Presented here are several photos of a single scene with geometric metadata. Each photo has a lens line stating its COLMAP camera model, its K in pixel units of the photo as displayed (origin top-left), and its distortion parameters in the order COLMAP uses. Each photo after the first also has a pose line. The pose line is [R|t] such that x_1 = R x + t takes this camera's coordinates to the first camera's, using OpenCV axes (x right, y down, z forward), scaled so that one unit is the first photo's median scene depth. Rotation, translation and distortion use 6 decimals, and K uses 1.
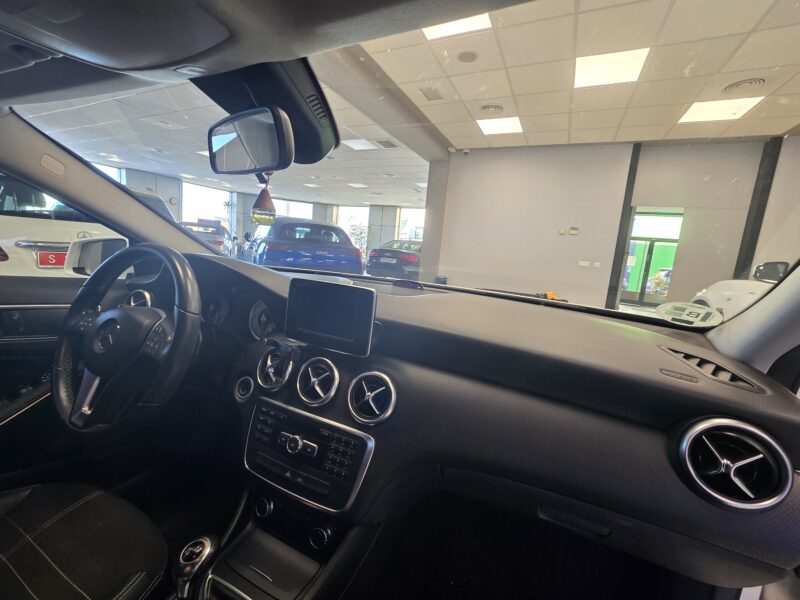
lens RADIAL K [[327.1, 0, 401.7], [0, 327.1, 297.7], [0, 0, 1]] dist [-0.003683, 0.000191]
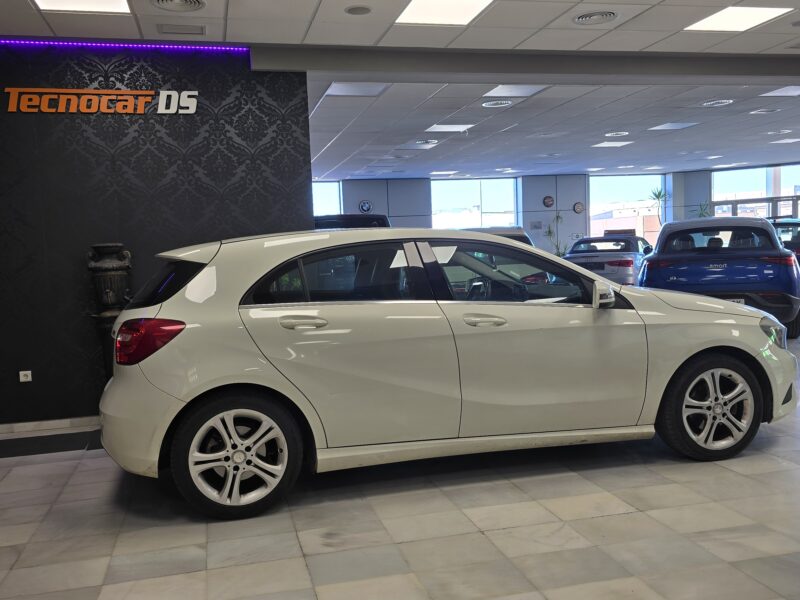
lens RADIAL K [[749.2, 0, 397.1], [0, 749.2, 310.0], [0, 0, 1]] dist [0.074441, -0.088809]
pose [[0.628972, -0.051730, -0.775705, 0.995391], [-0.016725, 0.996652, -0.080027, 0.172249], [0.777248, 0.063308, 0.626002, -0.958122]]
